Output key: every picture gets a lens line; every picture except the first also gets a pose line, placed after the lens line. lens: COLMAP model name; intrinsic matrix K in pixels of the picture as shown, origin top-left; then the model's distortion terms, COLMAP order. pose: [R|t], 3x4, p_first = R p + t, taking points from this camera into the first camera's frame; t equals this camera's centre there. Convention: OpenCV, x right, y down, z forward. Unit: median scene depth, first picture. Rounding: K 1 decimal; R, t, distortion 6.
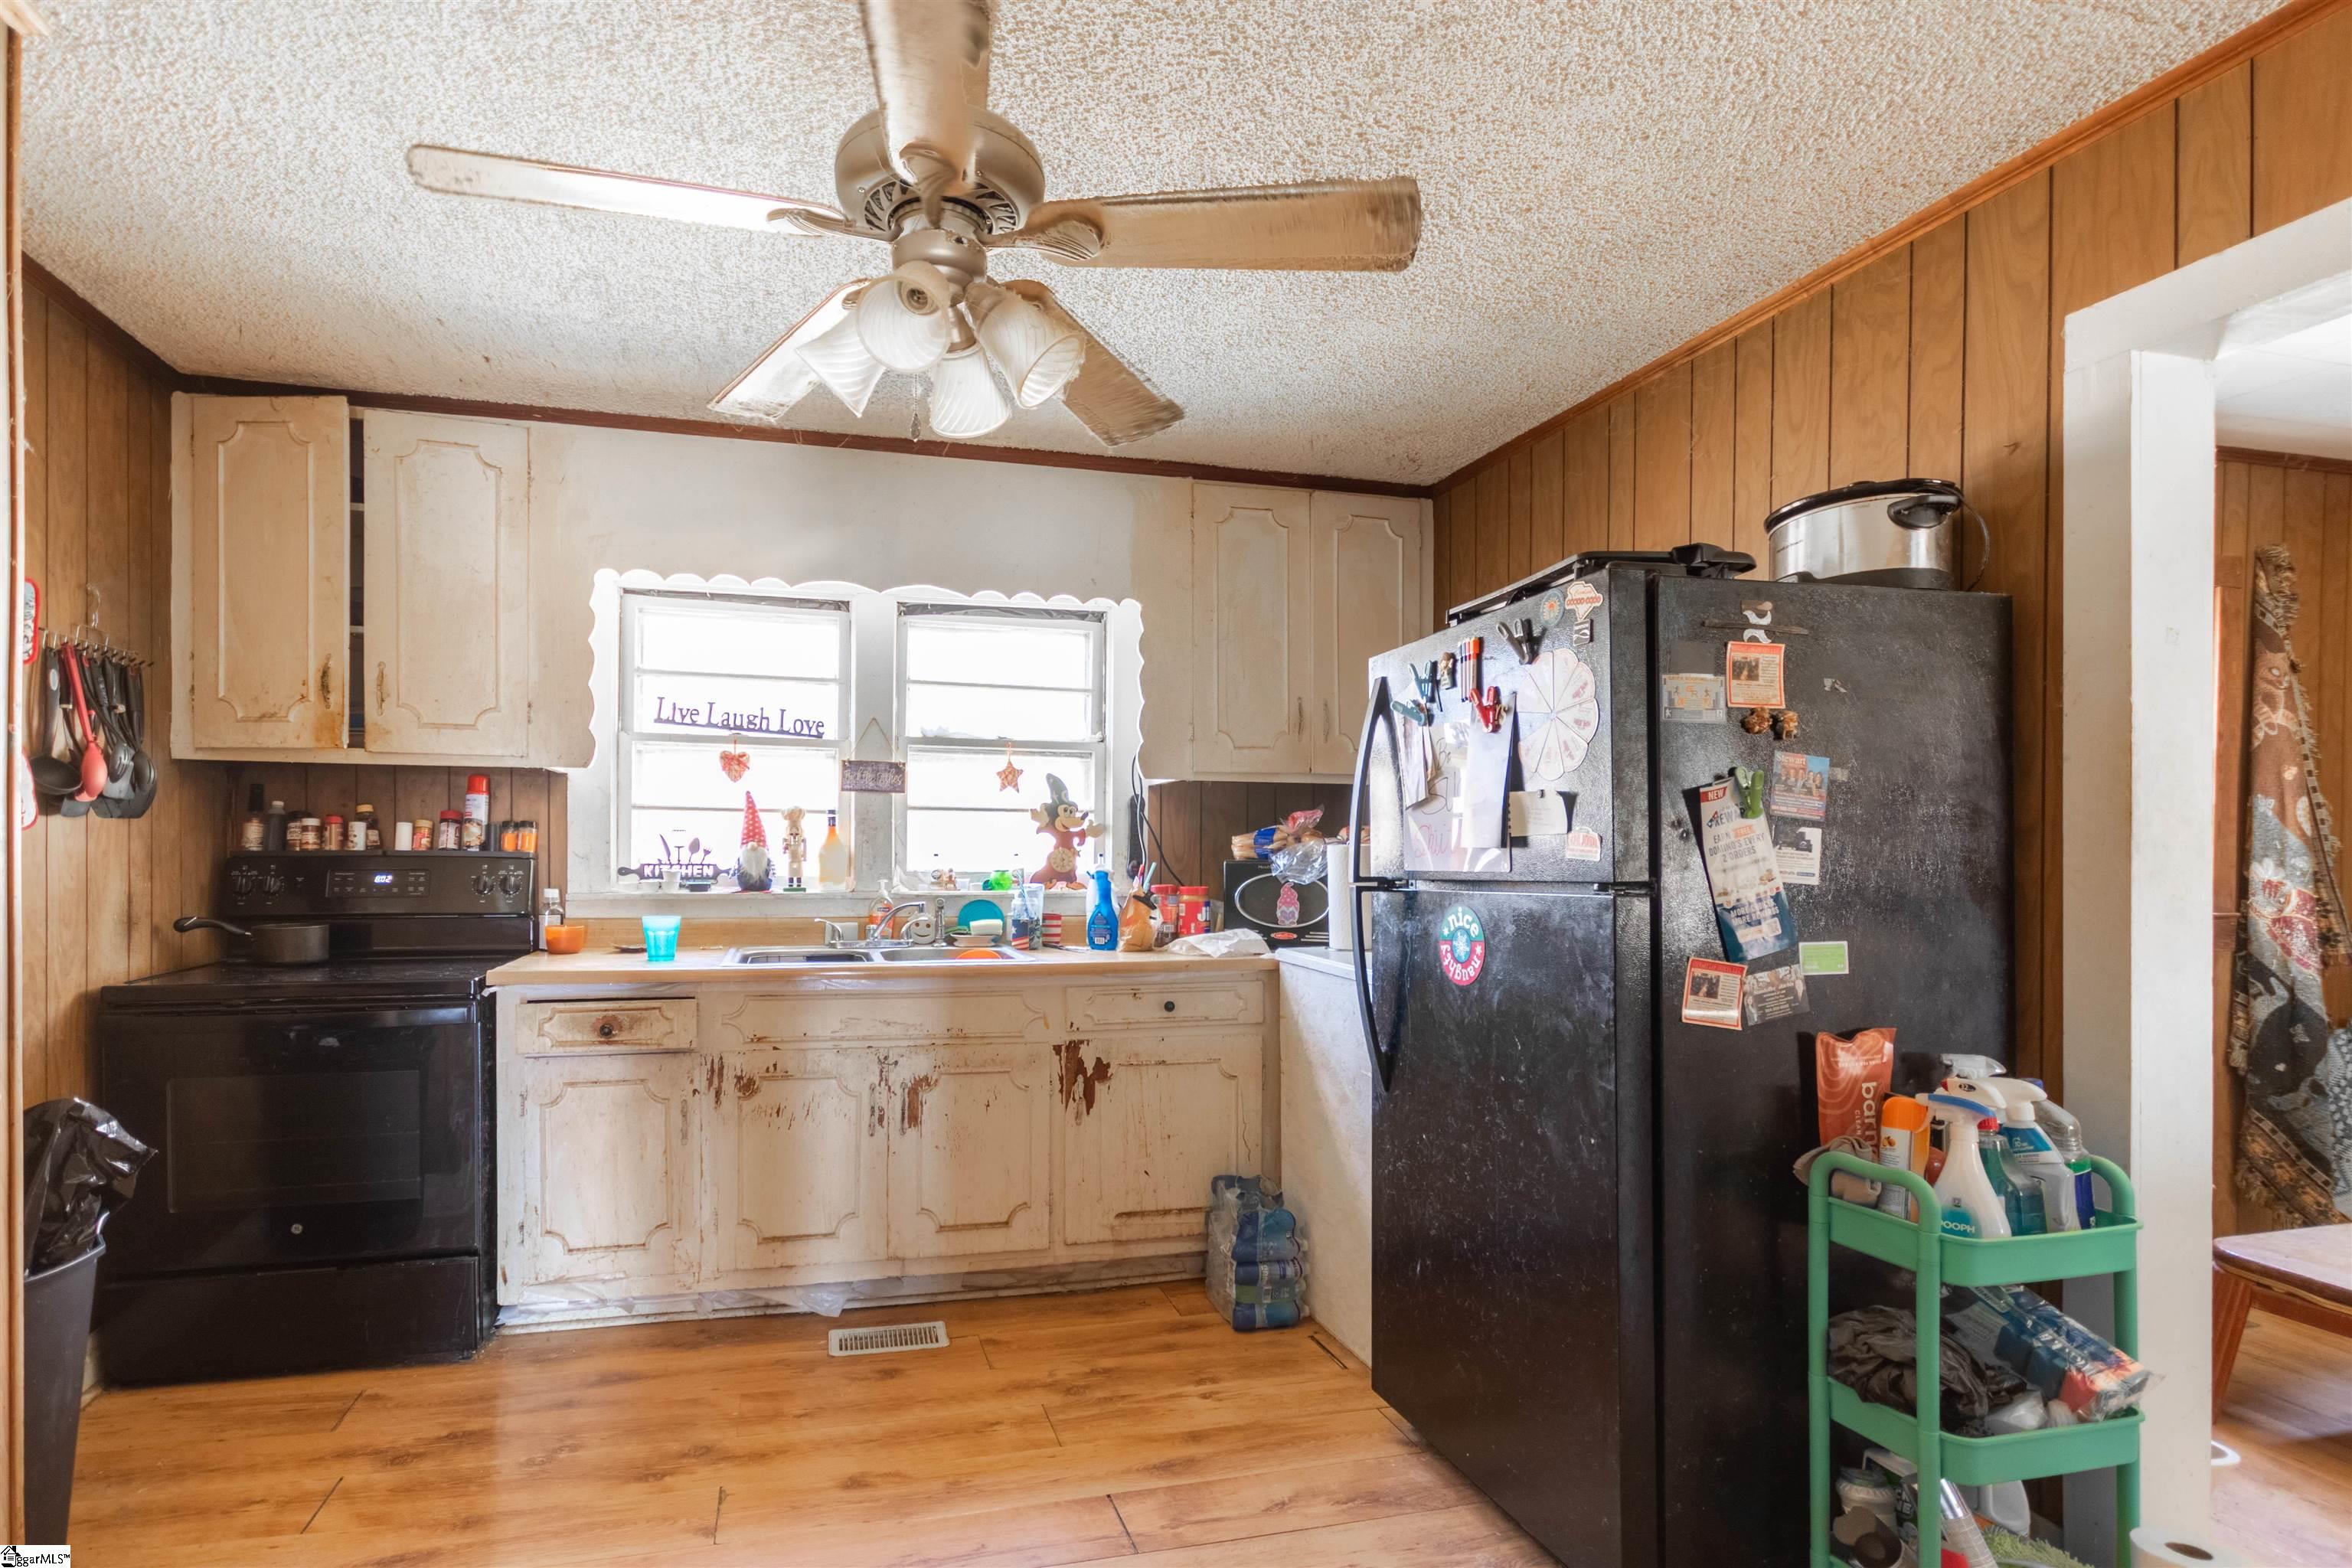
lens RADIAL K [[1110.0, 0, 1139.2], [0, 1110.0, 845.8], [0, 0, 1]] dist [0.002856, 0.002628]
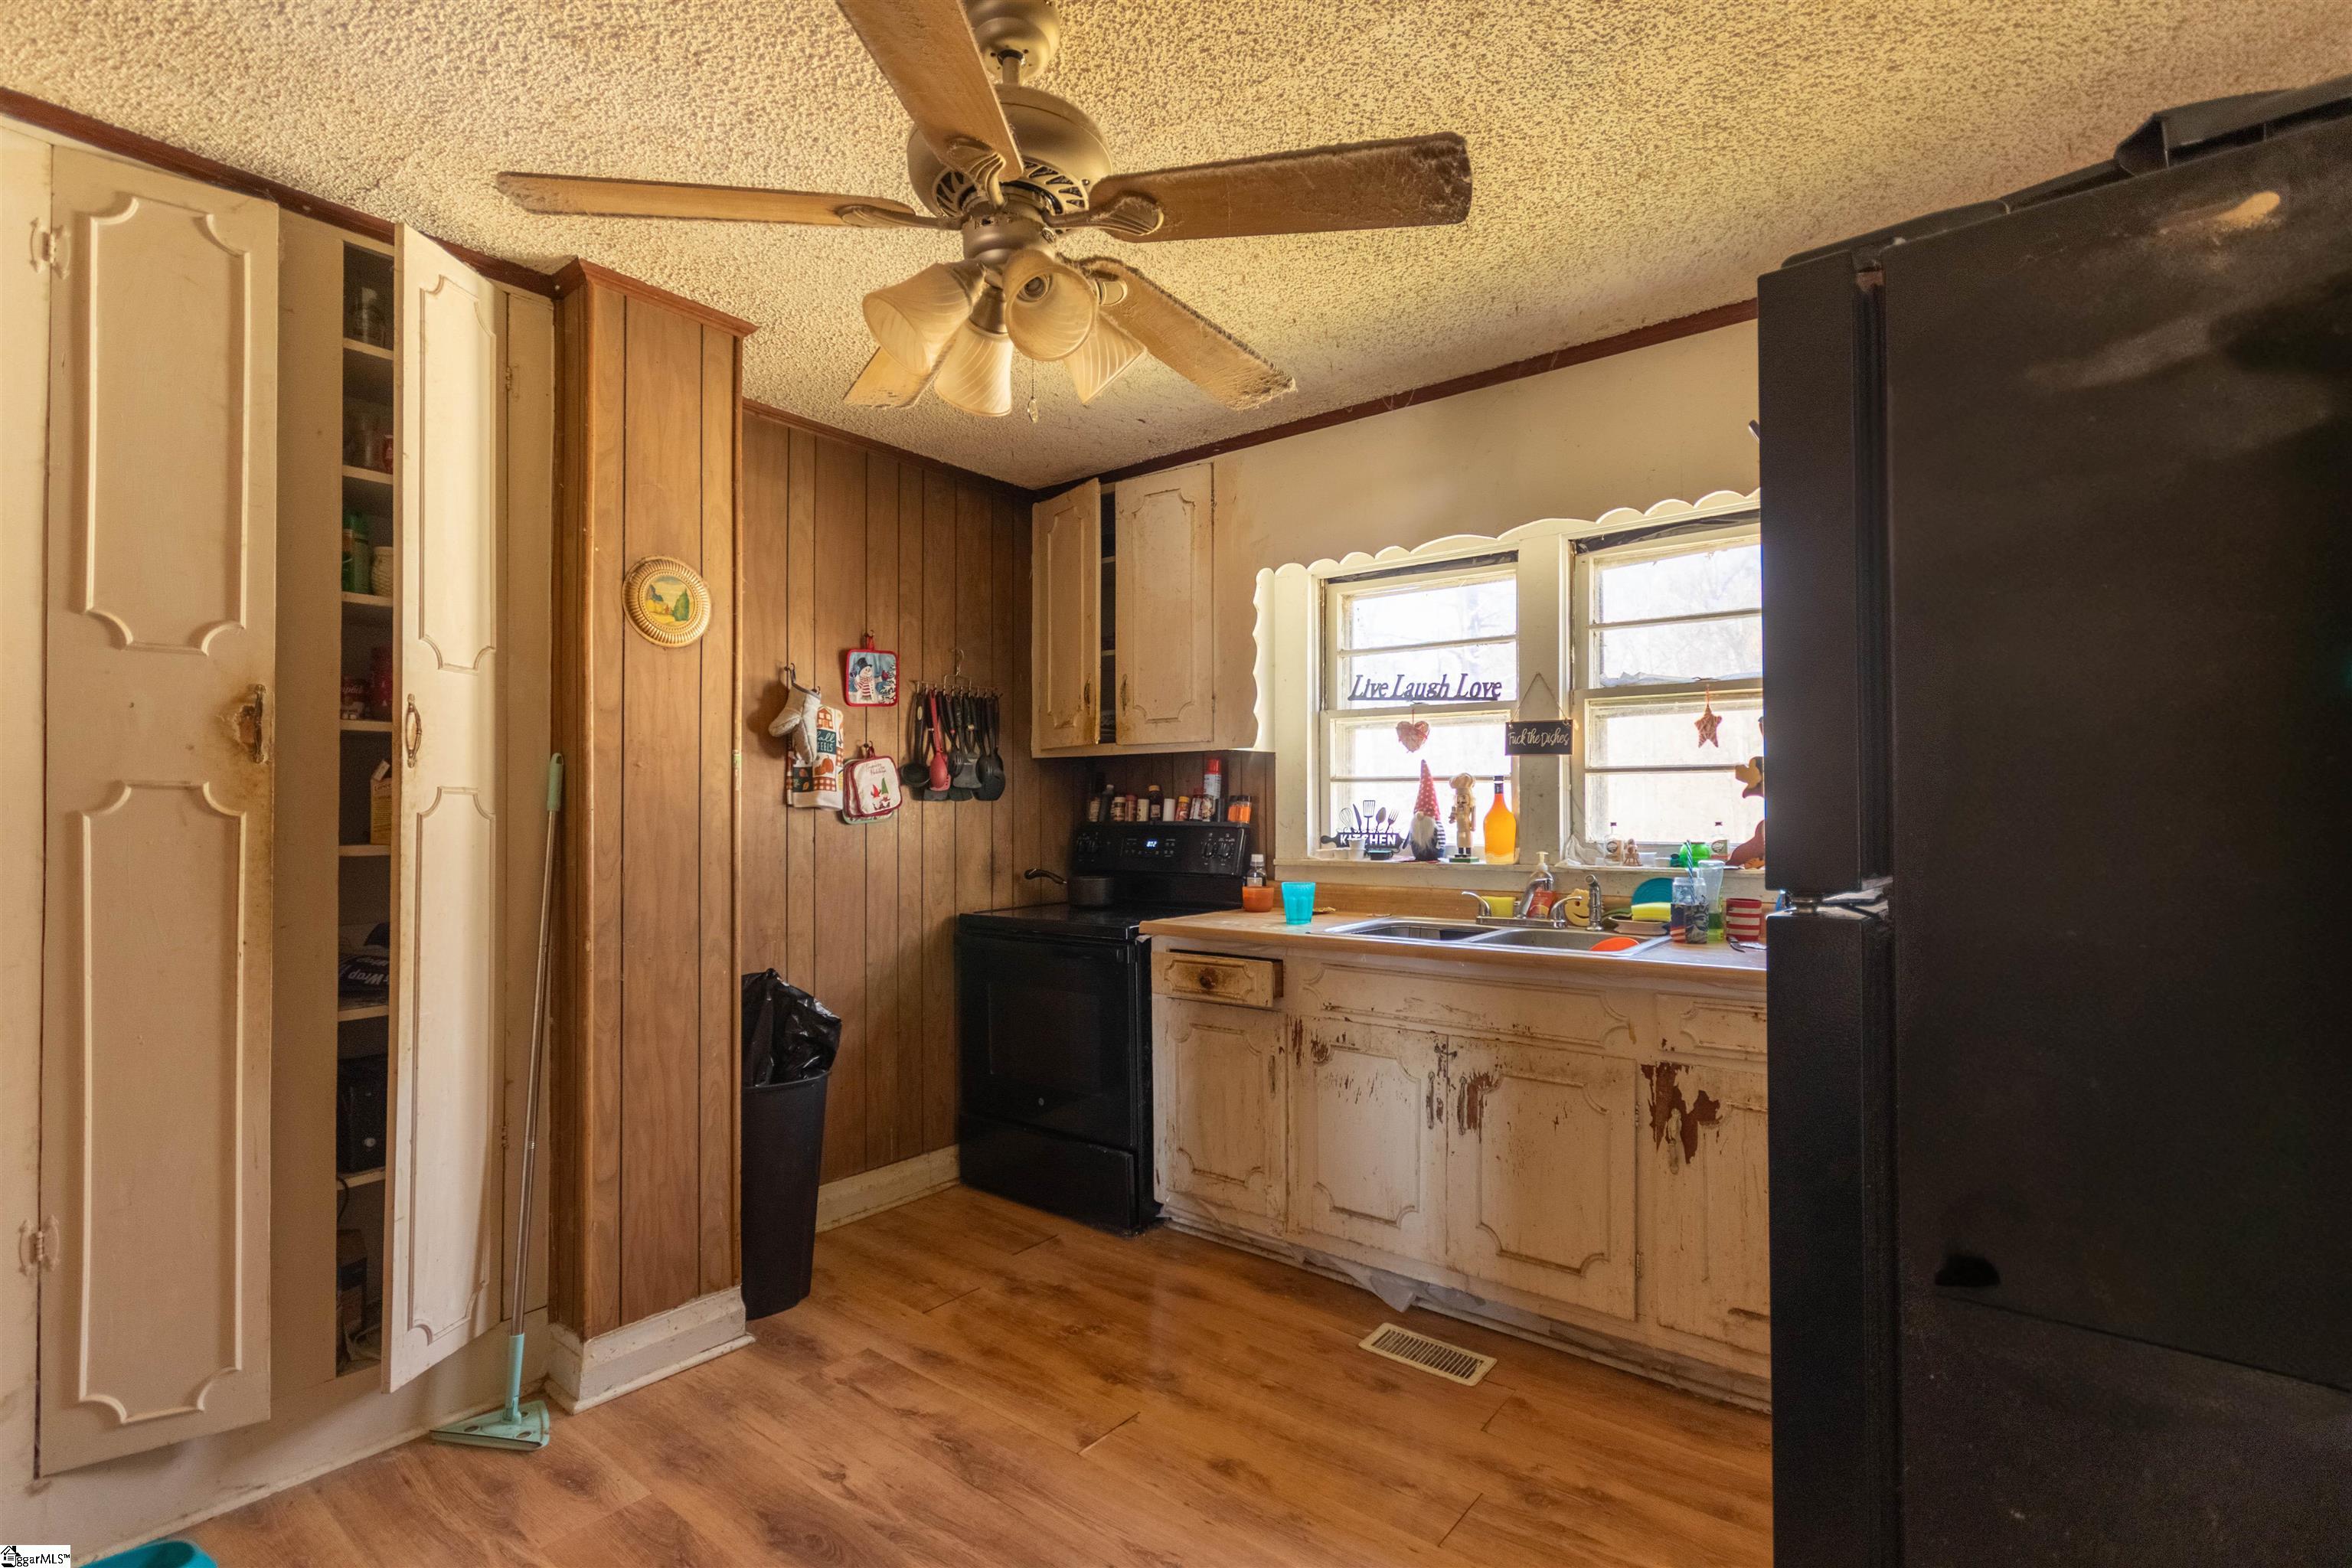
lens RADIAL K [[1110.0, 0, 1173.8], [0, 1110.0, 794.1], [0, 0, 1]] dist [0.002856, 0.002628]
pose [[0.611040, -0.022362, -0.791284, 0.353956], [0.010041, 0.999739, -0.020499, -0.000762], [0.791536, 0.004580, 0.611105, 0.252571]]
